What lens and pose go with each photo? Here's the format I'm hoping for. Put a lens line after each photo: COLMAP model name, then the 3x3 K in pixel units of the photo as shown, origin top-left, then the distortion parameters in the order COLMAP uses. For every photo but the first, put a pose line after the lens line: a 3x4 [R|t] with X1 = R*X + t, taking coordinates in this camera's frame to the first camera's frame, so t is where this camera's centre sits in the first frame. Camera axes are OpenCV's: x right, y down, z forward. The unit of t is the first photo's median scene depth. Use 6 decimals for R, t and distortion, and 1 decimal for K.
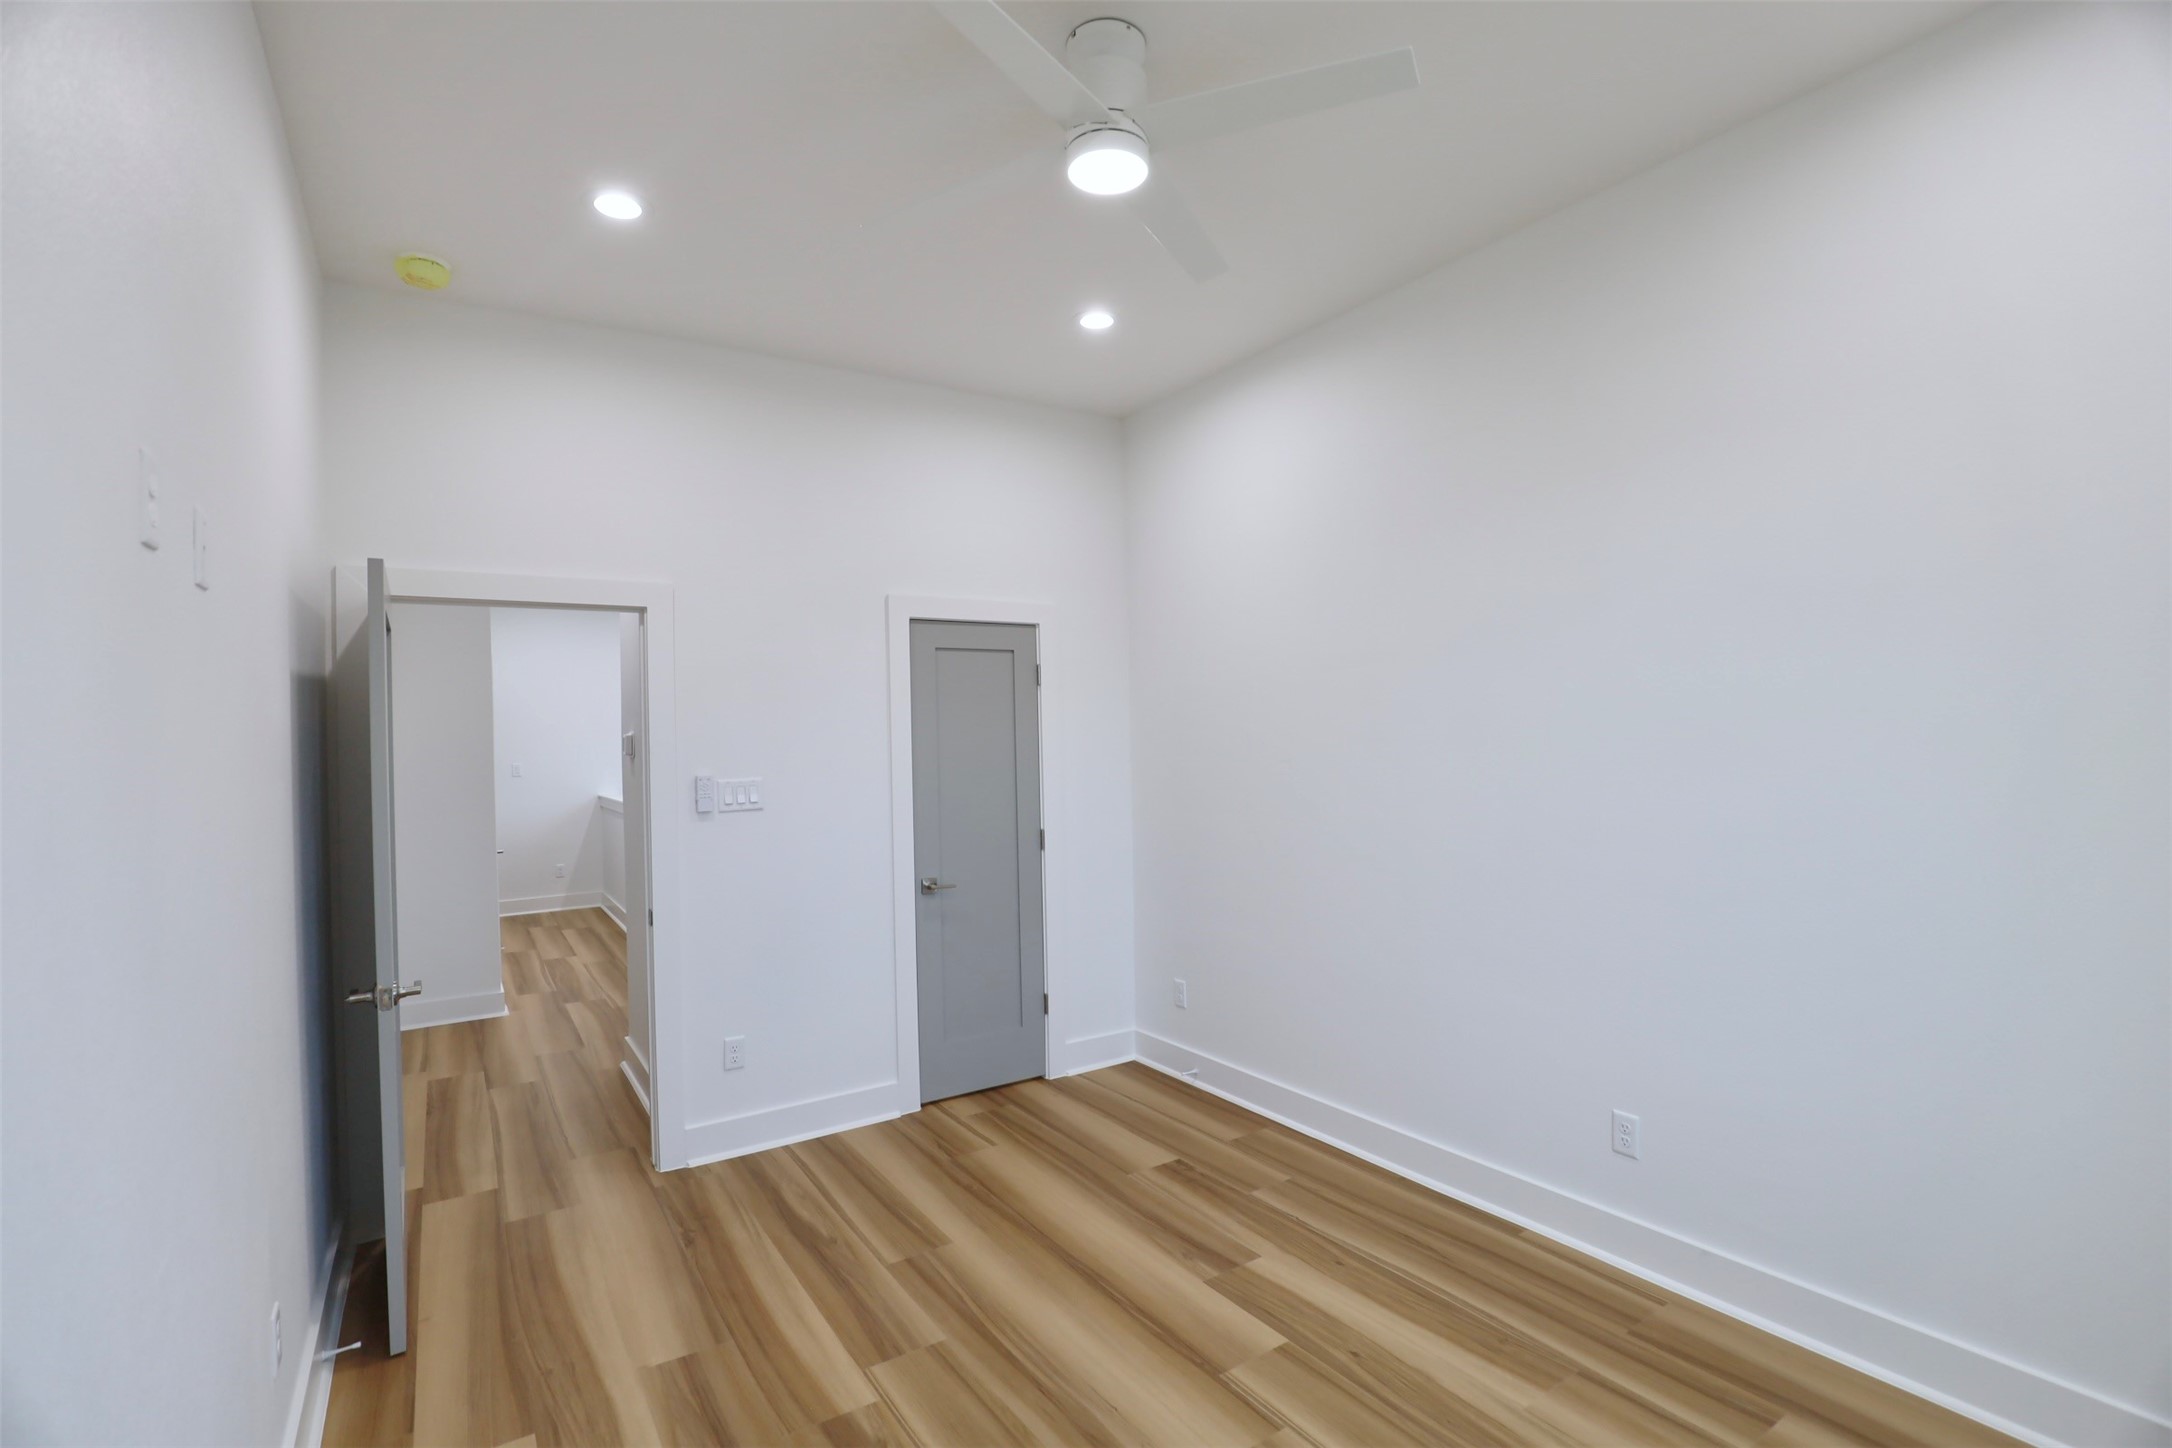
lens RADIAL K [[996.3, 0, 1100.6], [0, 996.3, 728.2], [0, 0, 1]] dist [-0.030957, 0.004825]
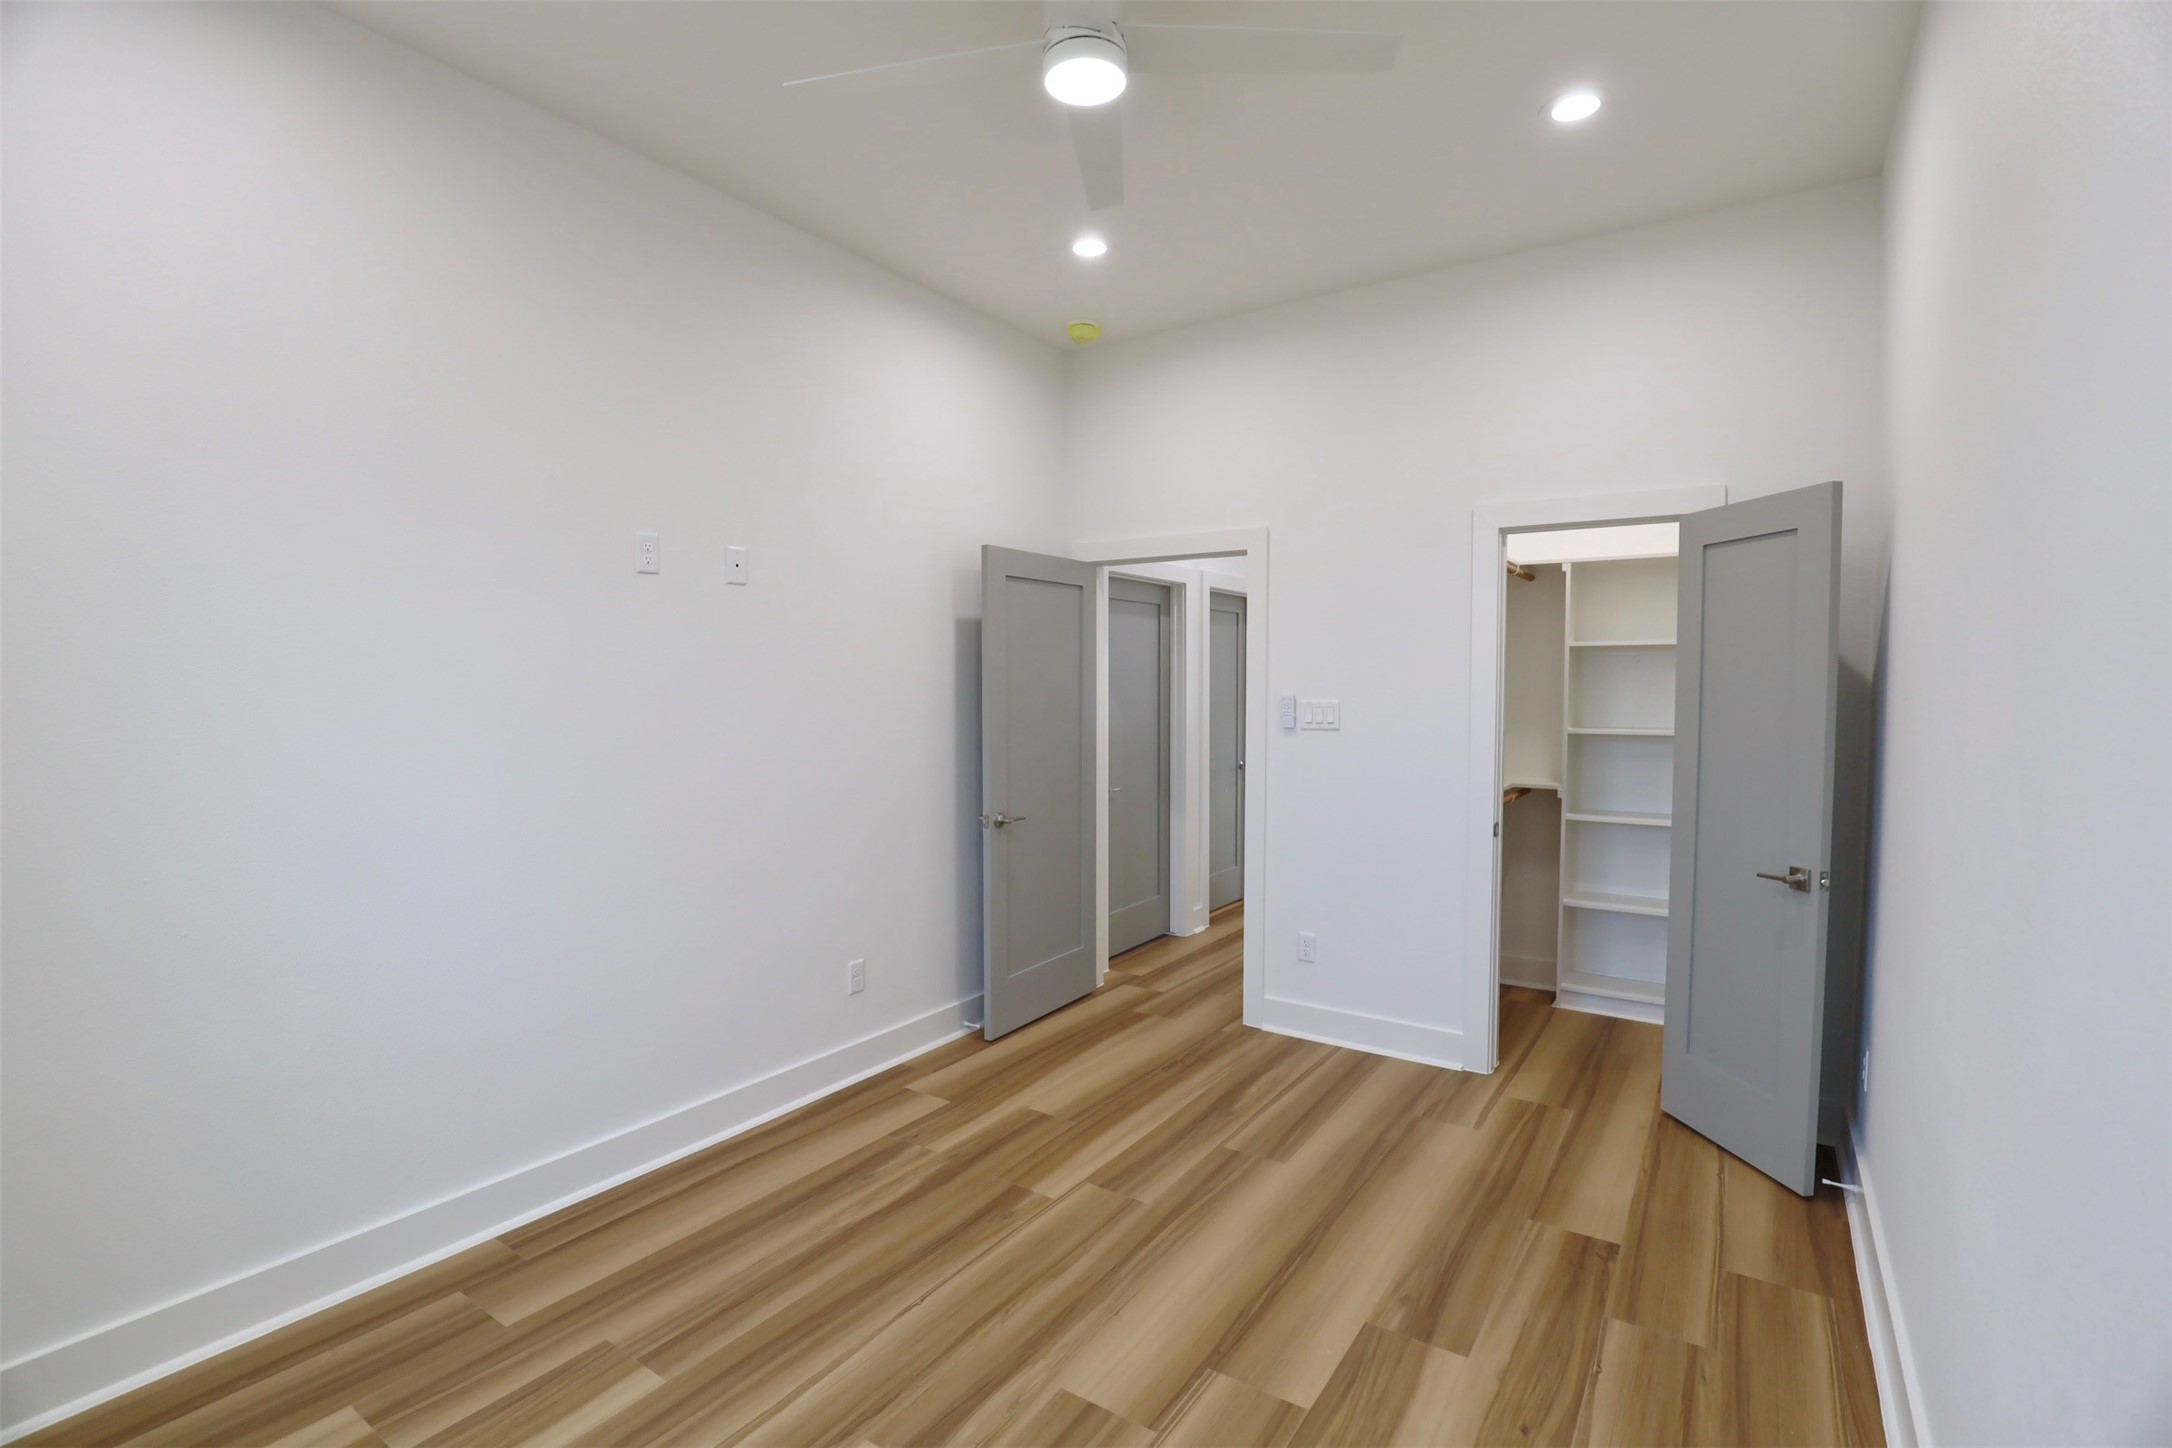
lens RADIAL K [[996.3, 0, 1060.8], [0, 996.3, 724.2], [0, 0, 1]] dist [-0.030957, 0.004825]
pose [[0.368416, 0.067547, -0.927204, 0.654751], [0.004348, 0.997221, 0.074376, -0.005801], [0.929651, -0.031433, 0.367099, 0.412960]]
